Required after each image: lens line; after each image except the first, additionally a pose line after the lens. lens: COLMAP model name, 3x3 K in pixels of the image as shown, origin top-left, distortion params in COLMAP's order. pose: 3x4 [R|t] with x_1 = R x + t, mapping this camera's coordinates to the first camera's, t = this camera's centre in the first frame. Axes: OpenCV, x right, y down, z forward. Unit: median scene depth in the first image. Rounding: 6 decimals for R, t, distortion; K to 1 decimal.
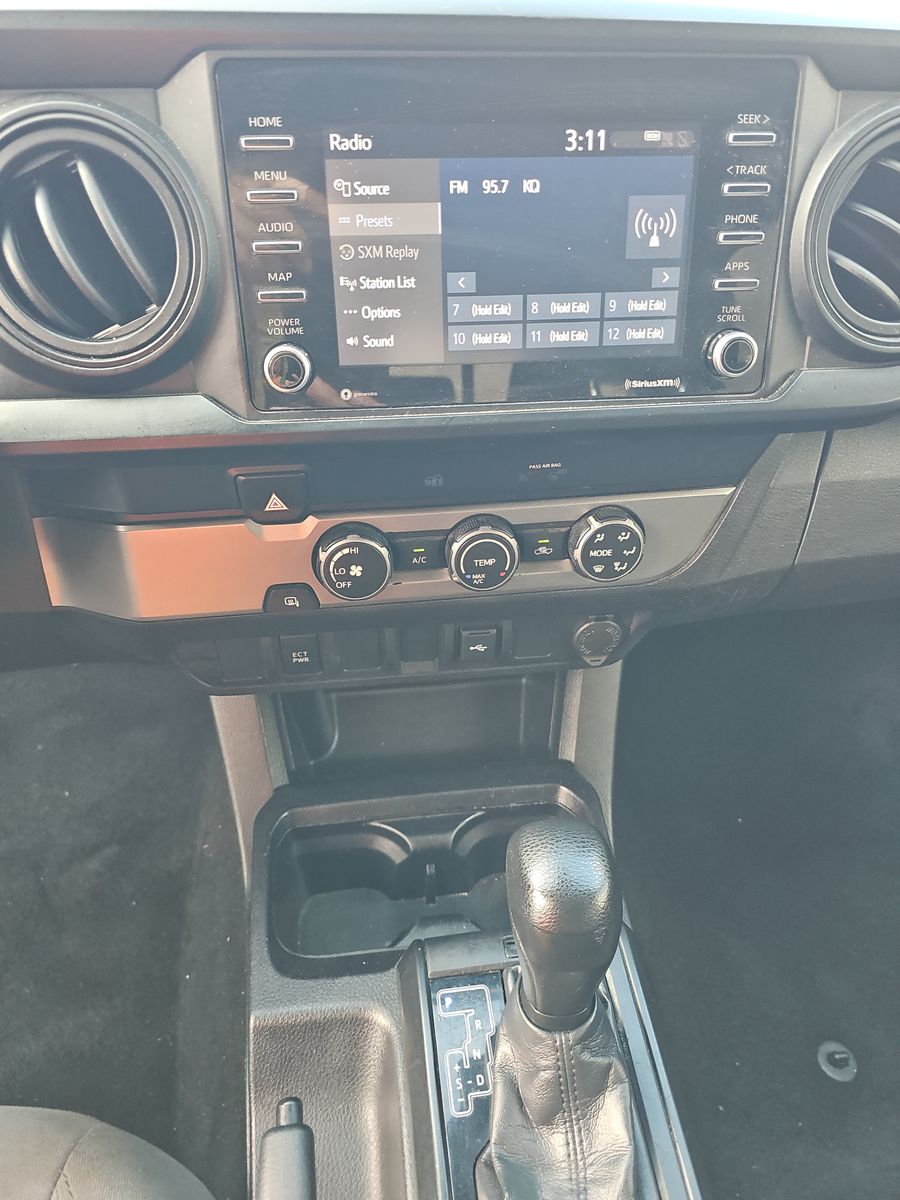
lens RADIAL K [[793.9, 0, 460.6], [0, 793.9, 596.7], [0, 0, 1]] dist [-0.008256, -0.012210]
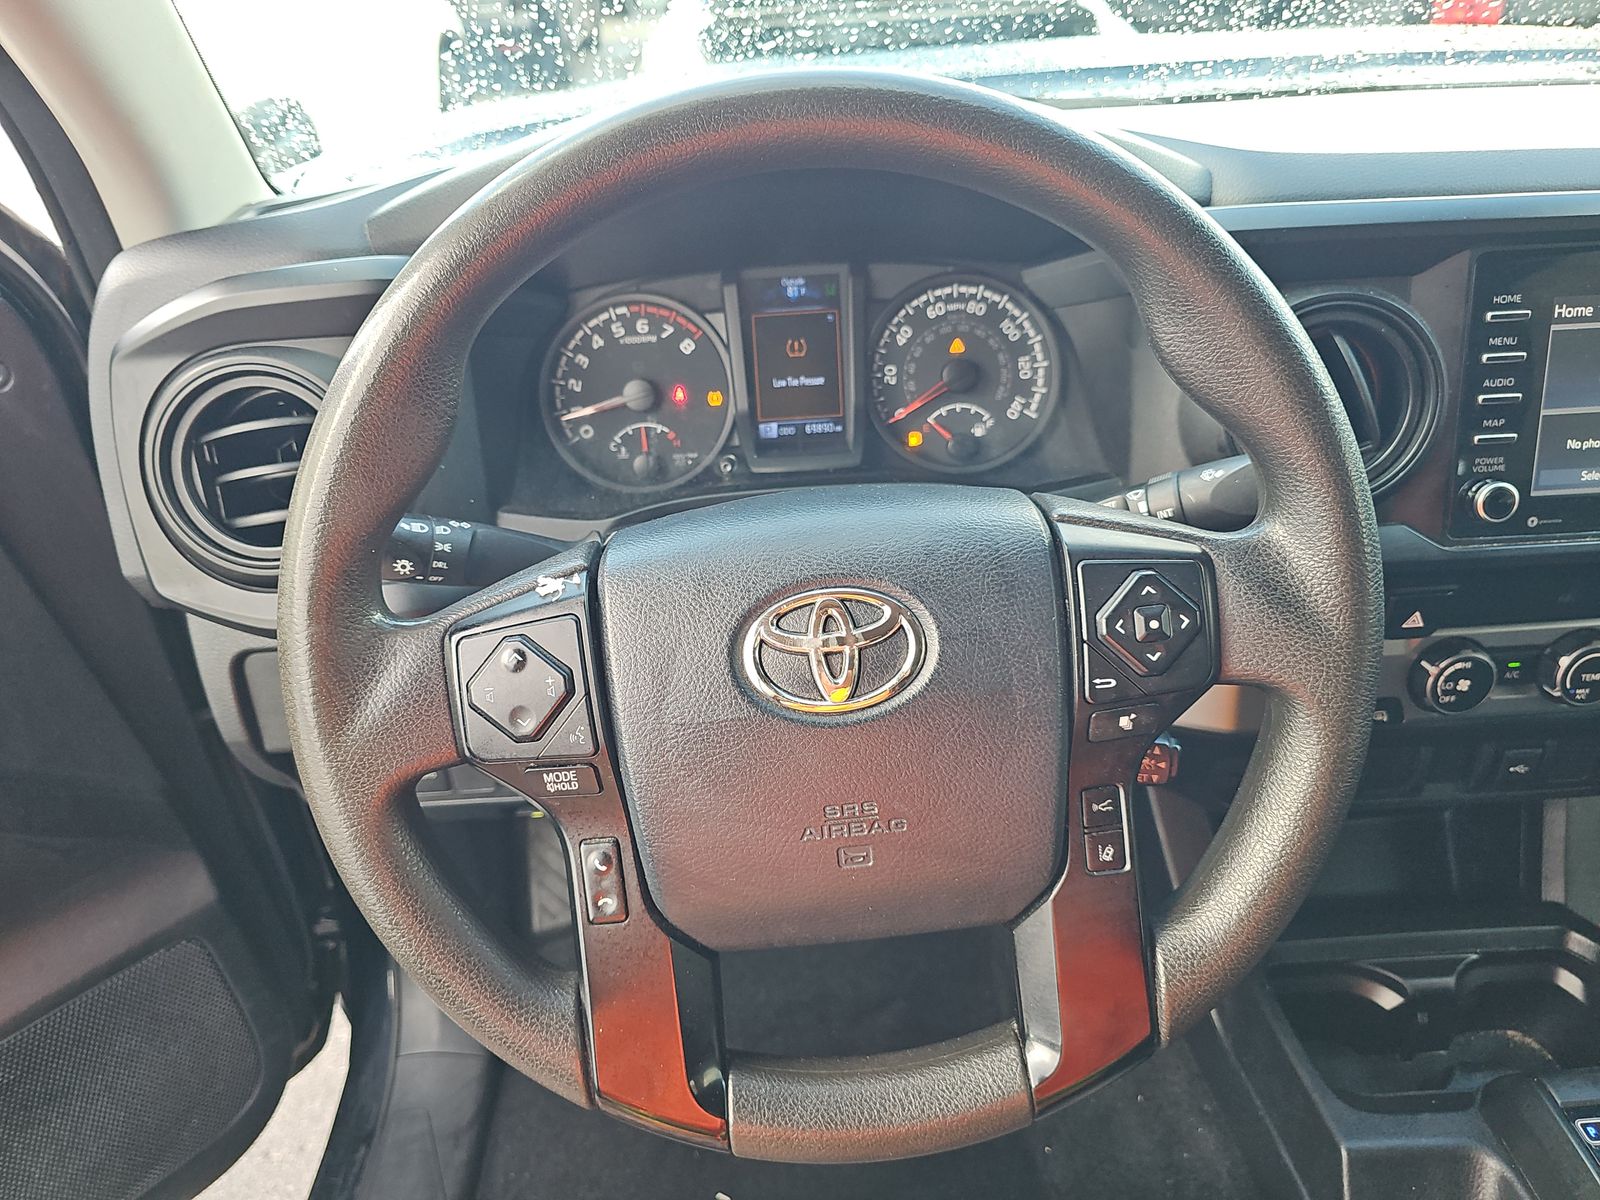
lens RADIAL K [[1058.5, 0, 813.5], [0, 1058.5, 604.9], [0, 0, 1]] dist [-0.008256, -0.012210]
pose [[0.989357, -0.005326, -0.145408, -0.750431], [-0.011508, 0.993335, -0.114684, 0.029029], [0.145050, 0.115137, 0.982702, -0.453138]]
